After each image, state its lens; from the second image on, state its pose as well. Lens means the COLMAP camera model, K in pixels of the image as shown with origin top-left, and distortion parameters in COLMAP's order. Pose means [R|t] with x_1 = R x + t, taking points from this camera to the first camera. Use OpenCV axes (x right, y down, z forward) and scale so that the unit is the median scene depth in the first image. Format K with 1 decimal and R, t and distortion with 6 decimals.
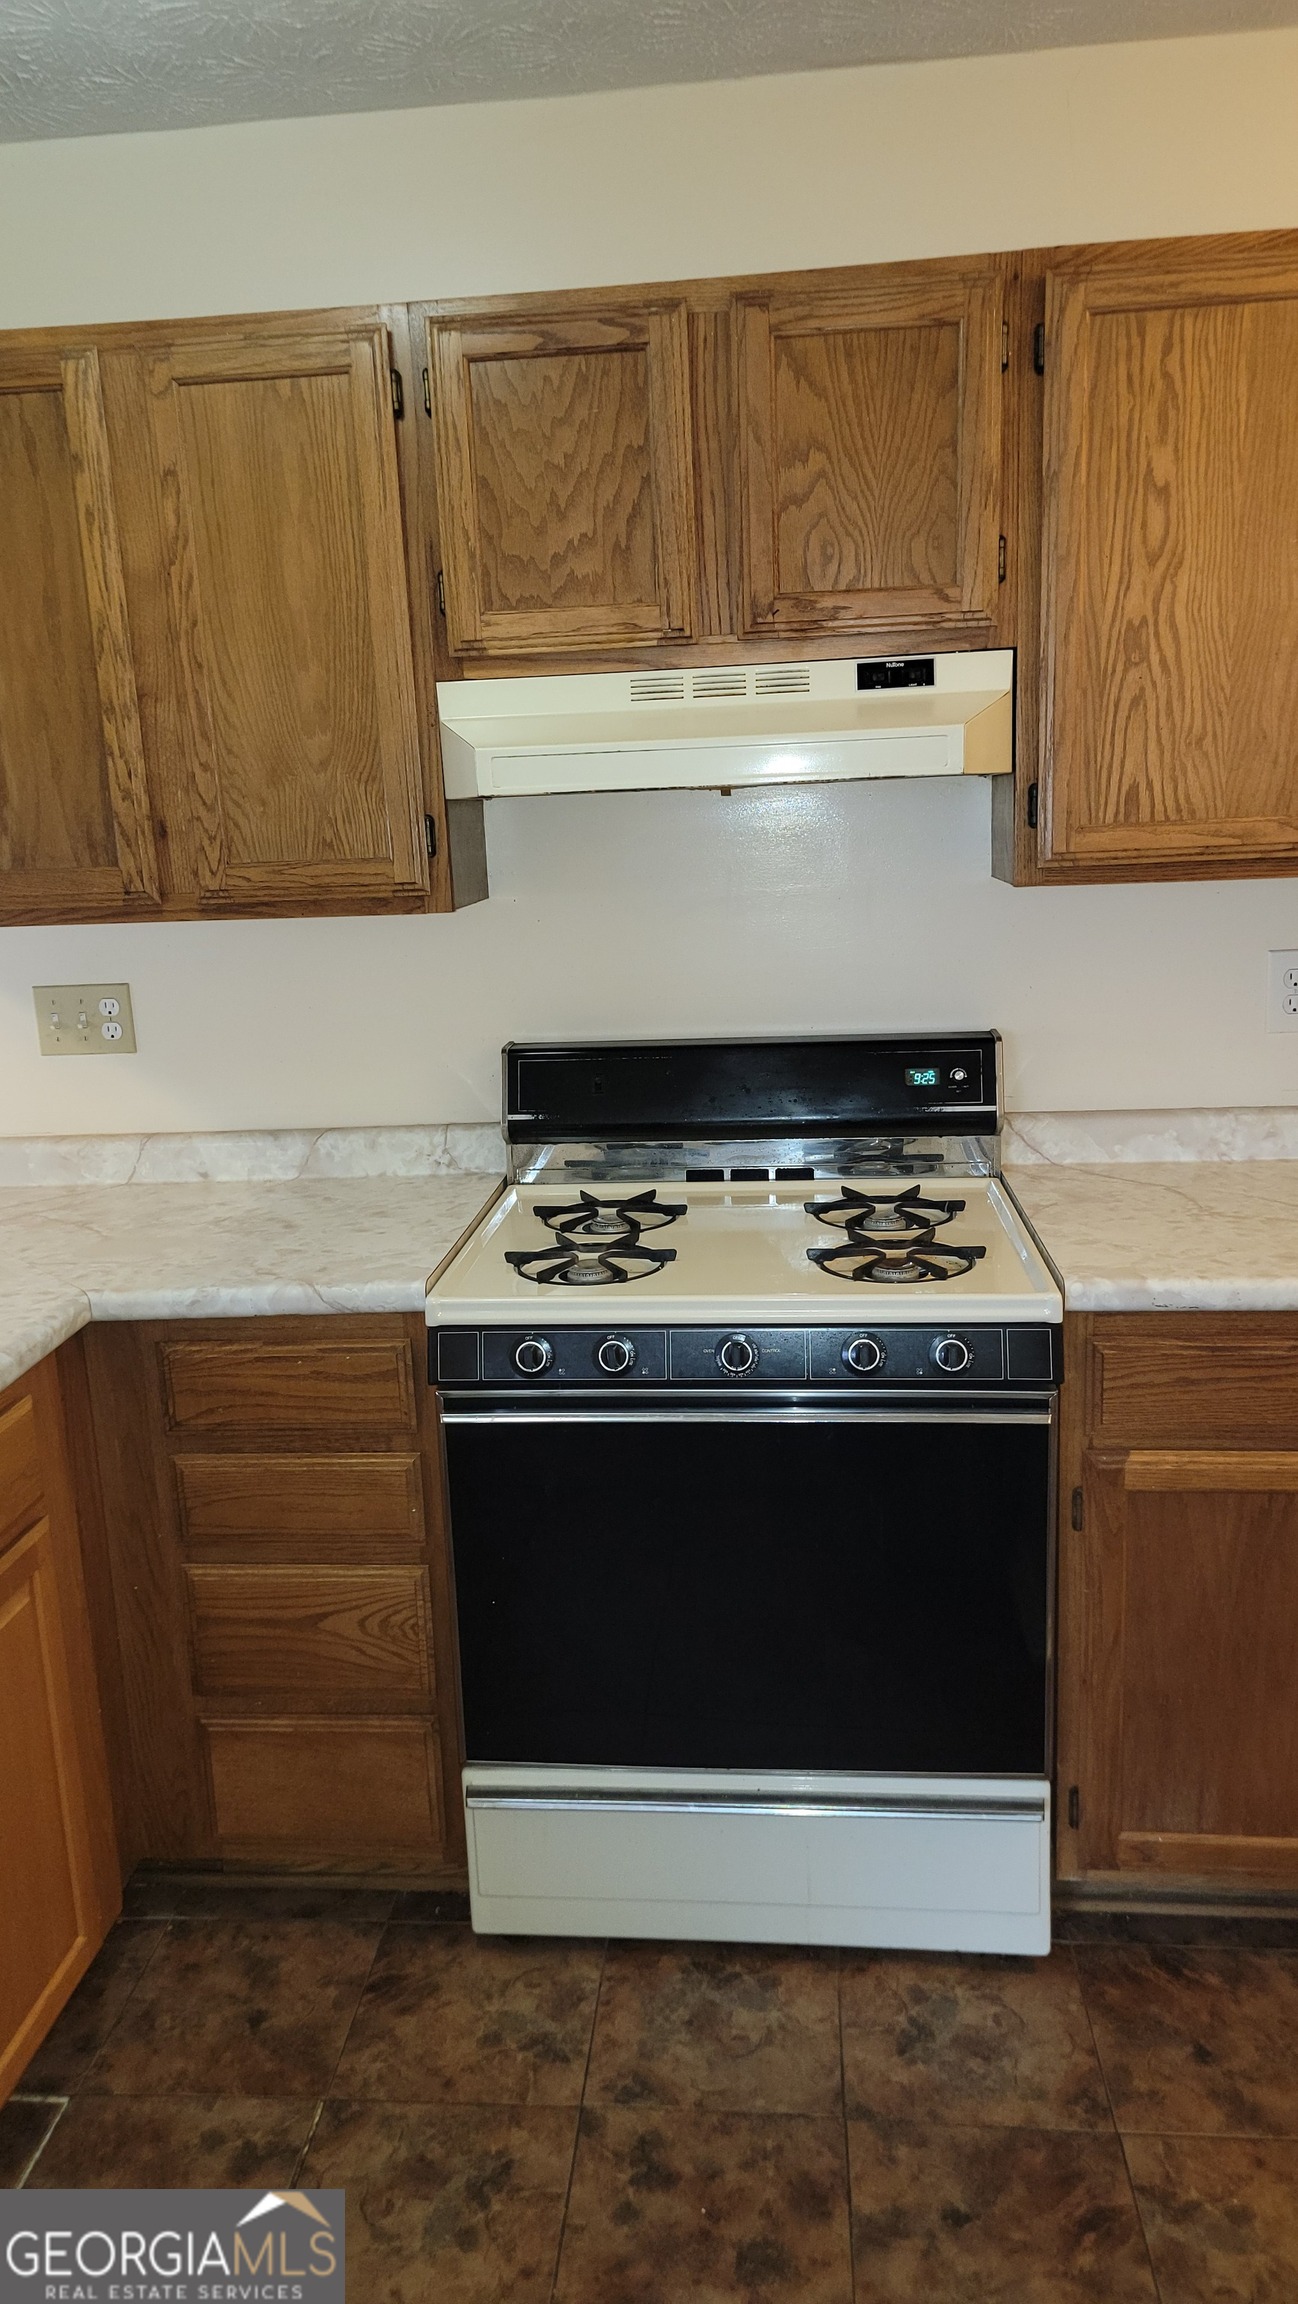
lens RADIAL K [[1637.0, 0, 641.8], [0, 1637.0, 1155.1], [0, 0, 1]] dist [0.063961, -0.030809]
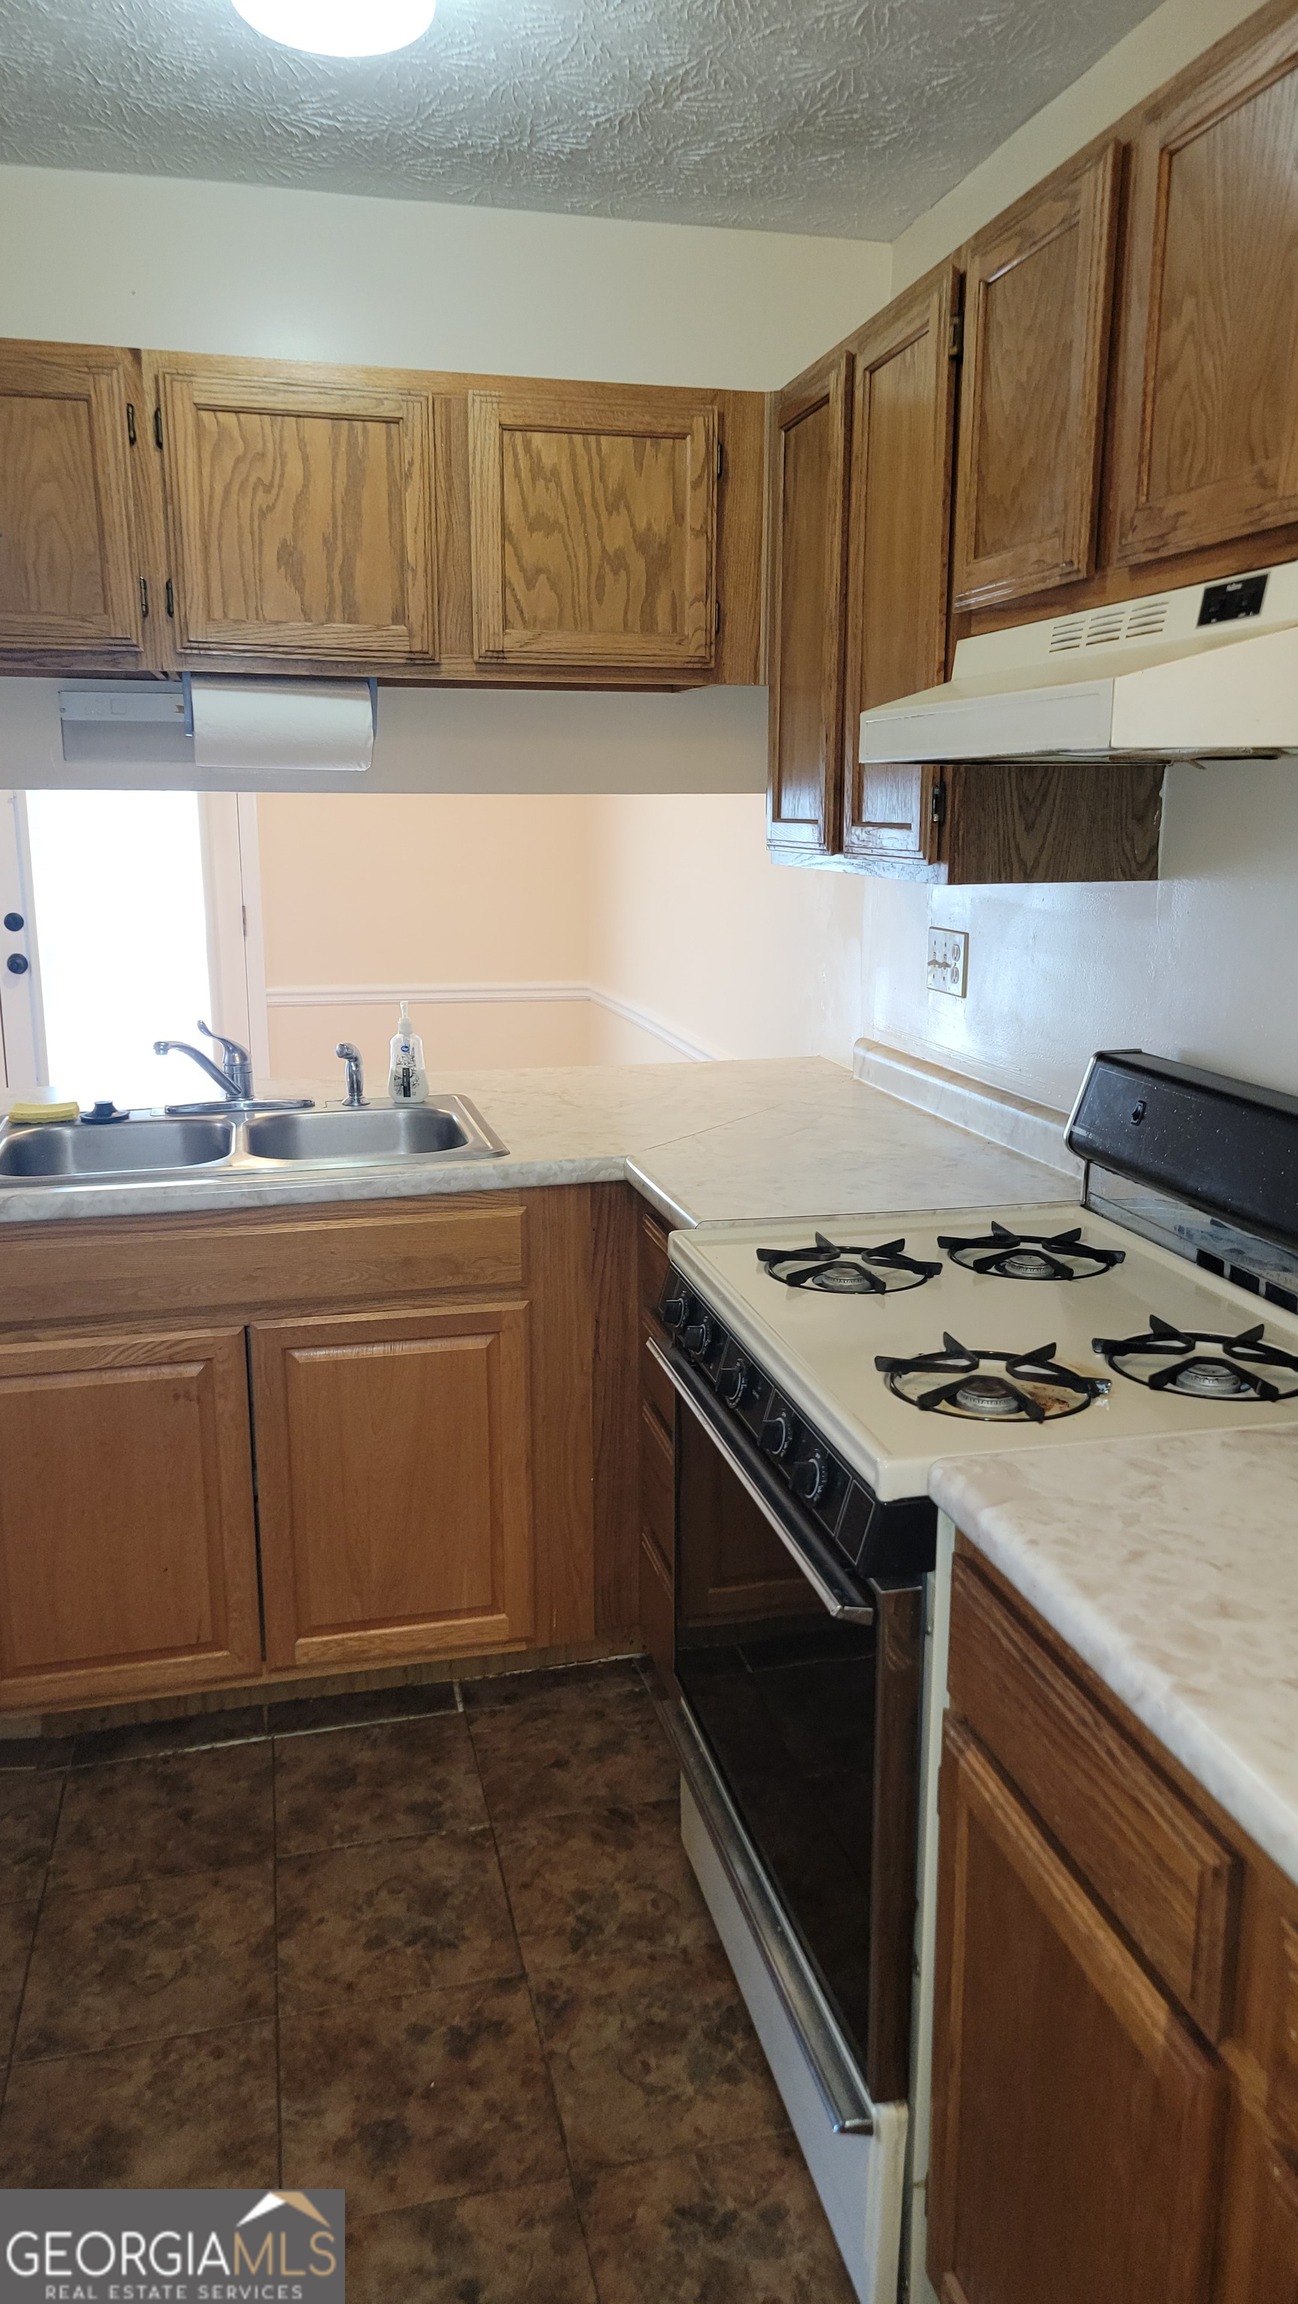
lens RADIAL K [[1637.0, 0, 655.8], [0, 1637.0, 1145.6], [0, 0, 1]] dist [0.063961, -0.030809]
pose [[0.308410, 0.239553, -0.920596, 0.799445], [-0.214255, 0.960398, 0.178132, -0.148300], [0.926811, 0.142305, 0.347522, 0.582783]]
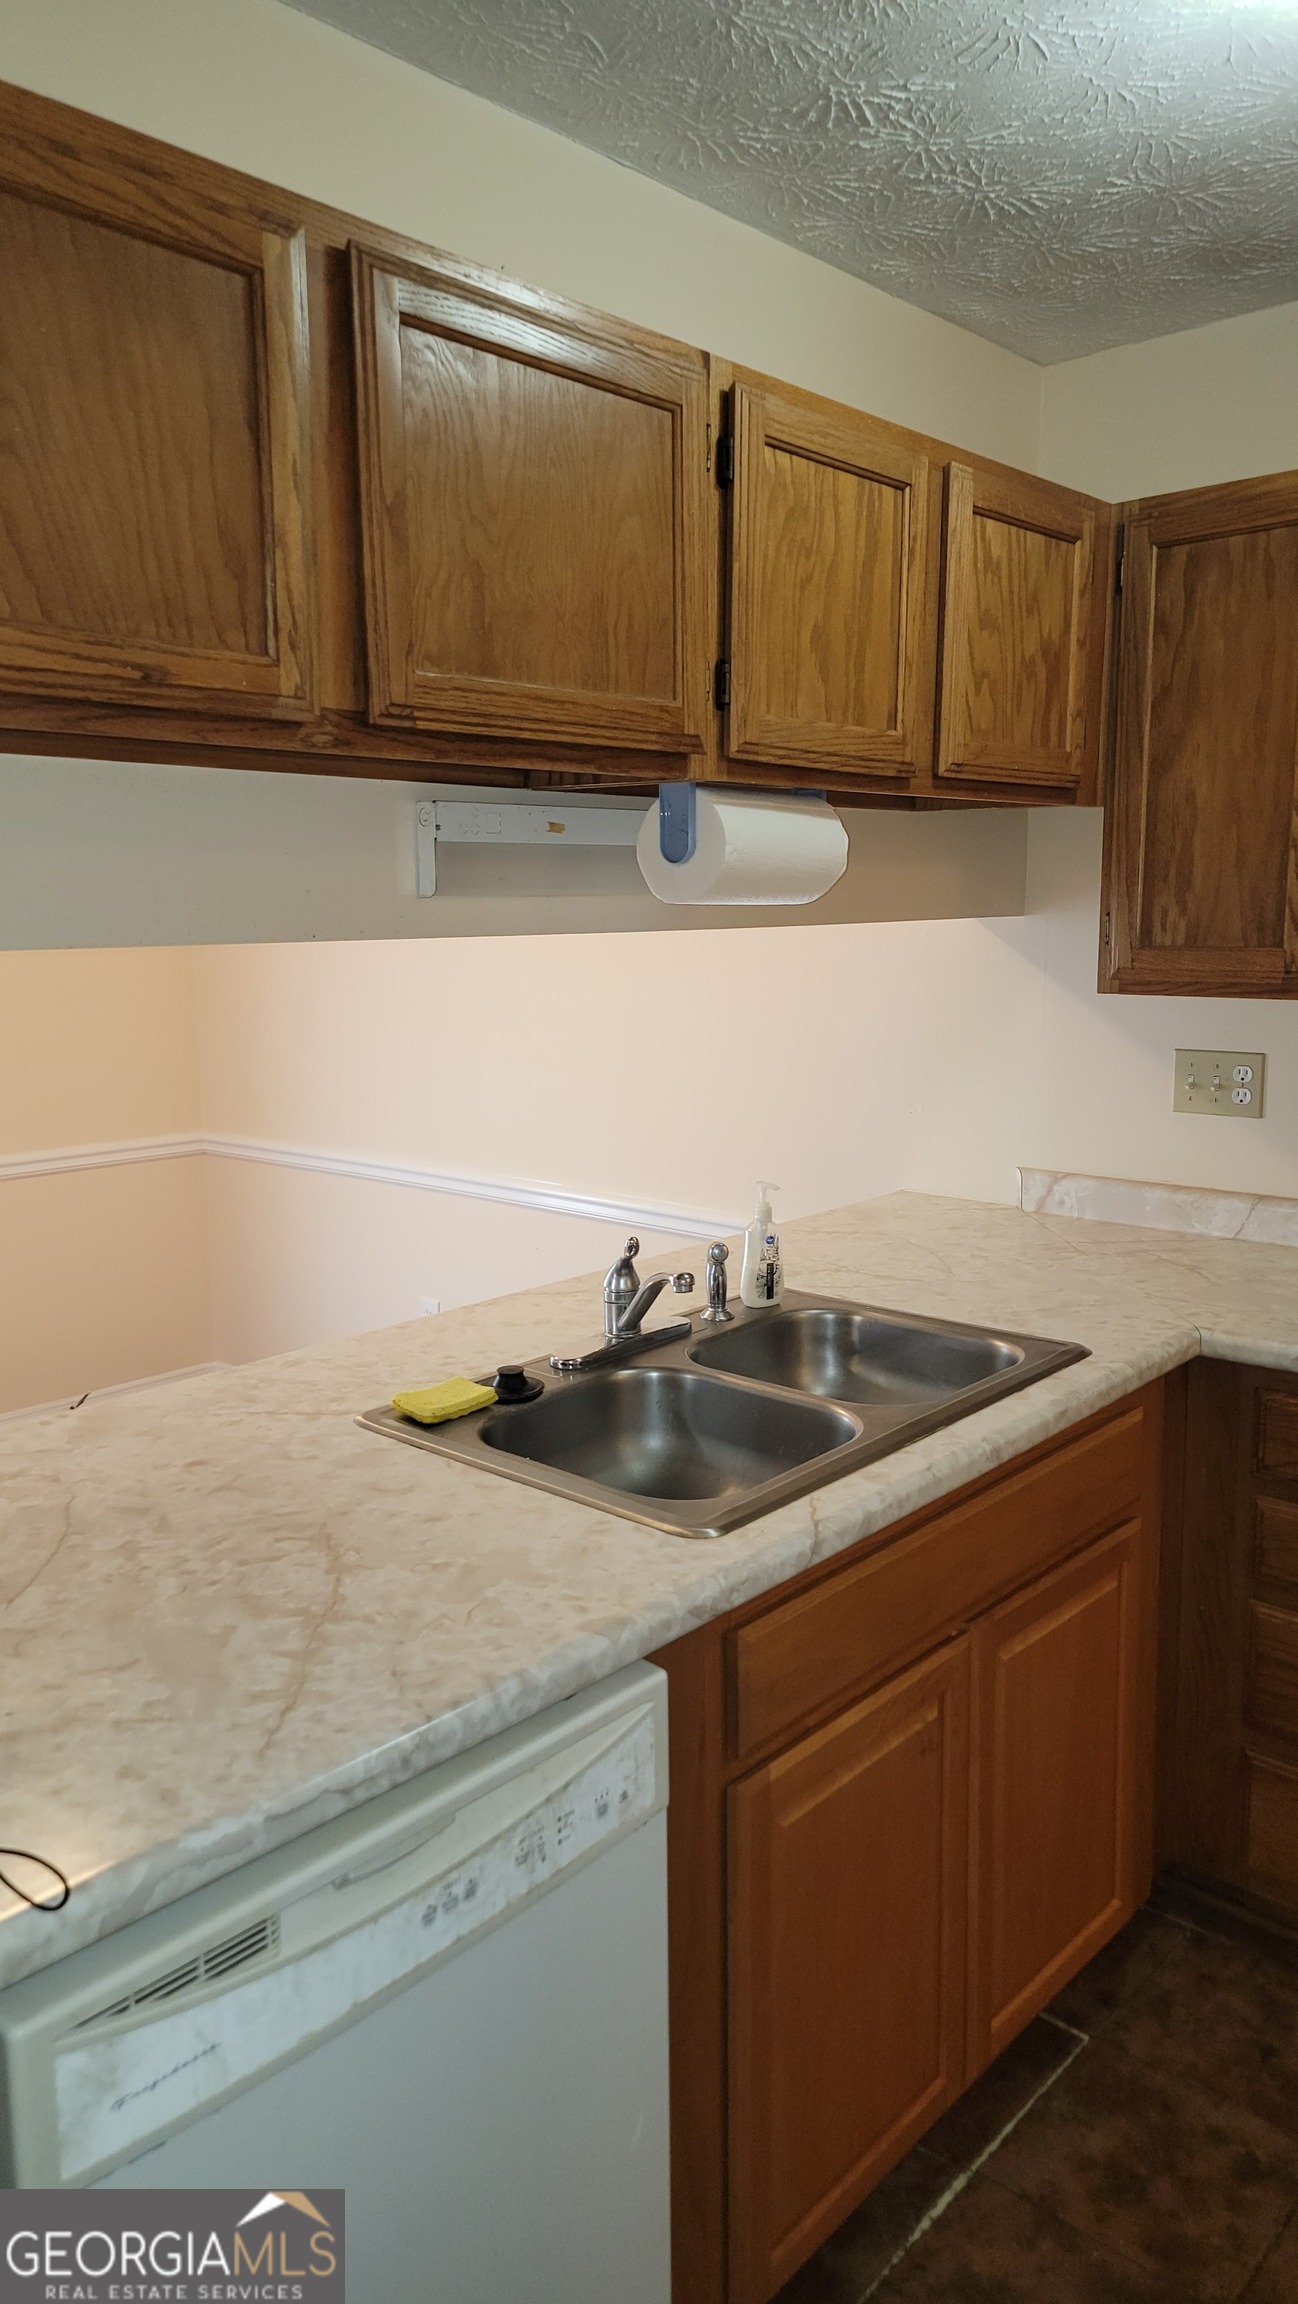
lens RADIAL K [[1637.0, 0, 651.9], [0, 1637.0, 1139.2], [0, 0, 1]] dist [0.063961, -0.030809]
pose [[0.805541, 0.126282, -0.578927, -0.007511], [-0.152007, 0.988371, 0.004085, 0.008670], [0.572710, 0.084710, 0.815369, -0.123515]]
